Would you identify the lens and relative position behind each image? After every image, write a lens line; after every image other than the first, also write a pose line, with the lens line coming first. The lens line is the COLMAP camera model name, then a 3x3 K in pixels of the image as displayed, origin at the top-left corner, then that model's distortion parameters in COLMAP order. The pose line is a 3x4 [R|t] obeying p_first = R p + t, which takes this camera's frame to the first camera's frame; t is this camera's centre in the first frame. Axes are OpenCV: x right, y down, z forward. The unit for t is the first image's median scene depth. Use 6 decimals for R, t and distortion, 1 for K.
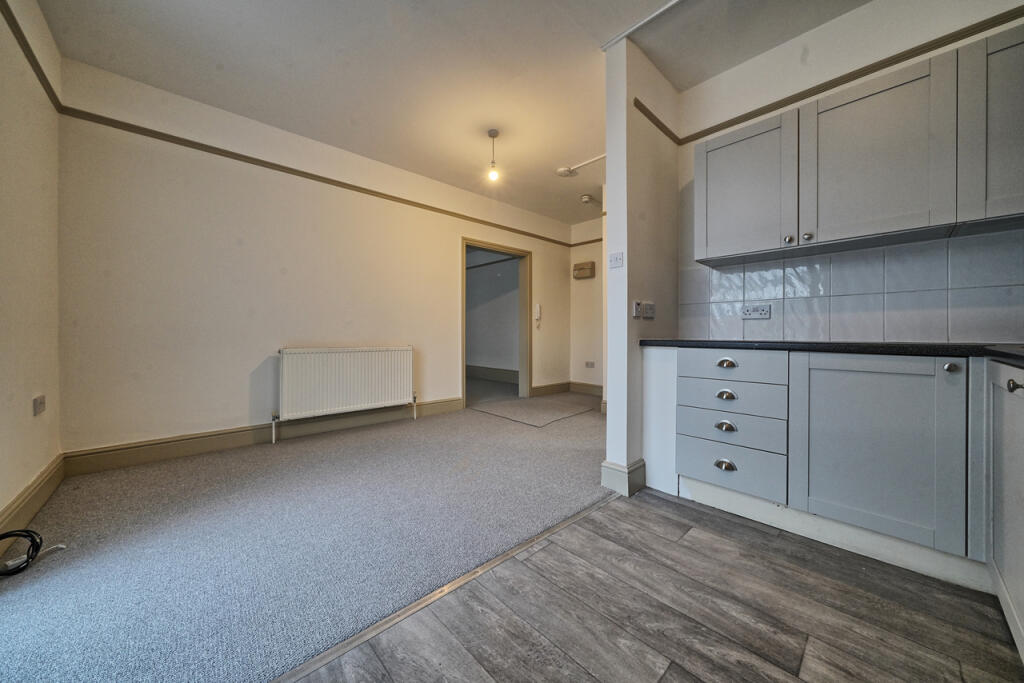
lens RADIAL K [[362.6, 0, 505.6], [0, 362.6, 333.7], [0, 0, 1]] dist [0.014650, 0.000689]
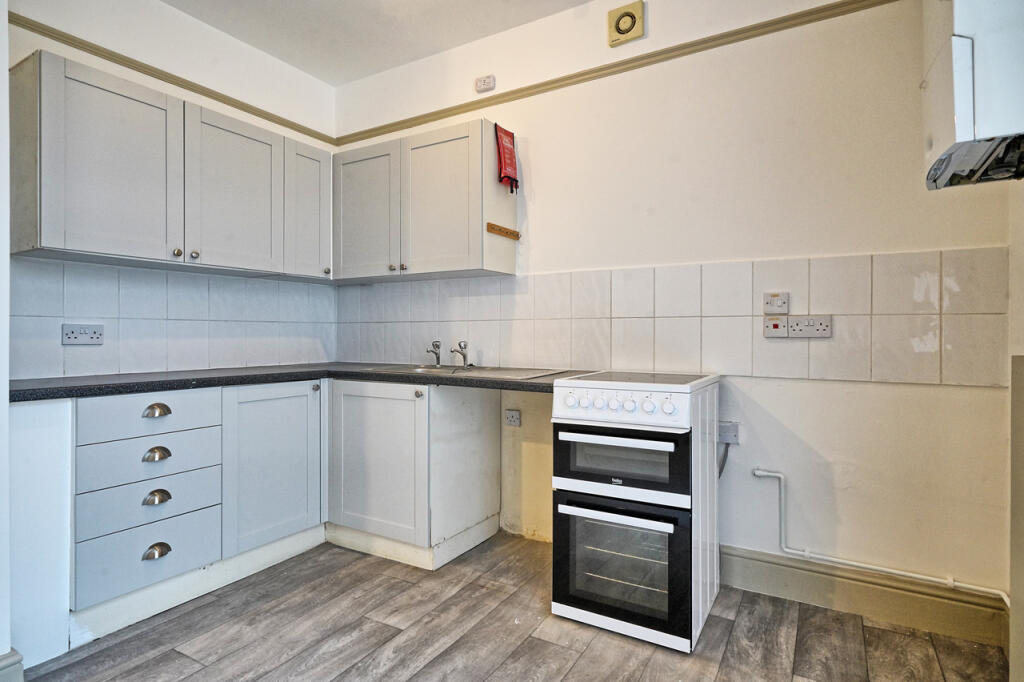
lens RADIAL K [[545.2, 0, 511.3], [0, 545.2, 338.0], [0, 0, 1]] dist [0.012632, 0.000177]
pose [[-0.288115, -0.008466, 0.957558, -0.801762], [-0.009083, 0.999940, 0.006108, -0.098841], [-0.957553, -0.006937, -0.288174, 0.793991]]
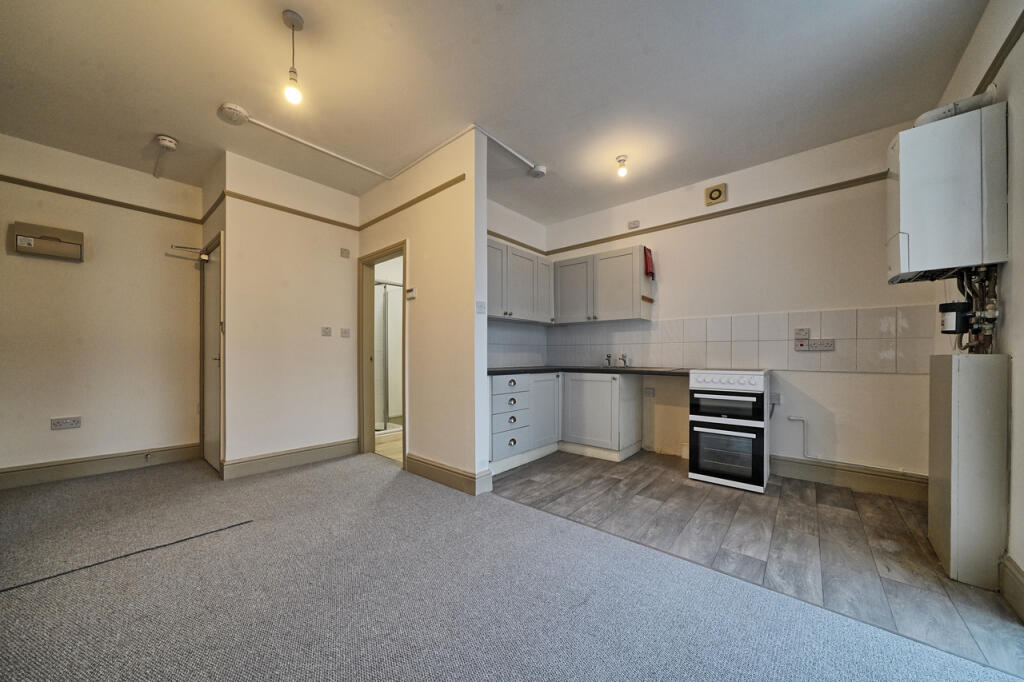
lens RADIAL K [[362.6, 0, 518.8], [0, 362.6, 357.8], [0, 0, 1]] dist [0.014650, 0.000689]
pose [[-0.145356, -0.011150, 0.989317, -1.348672], [-0.006086, 0.999928, 0.010375, -0.069747], [-0.989361, -0.004513, -0.145413, 1.509126]]
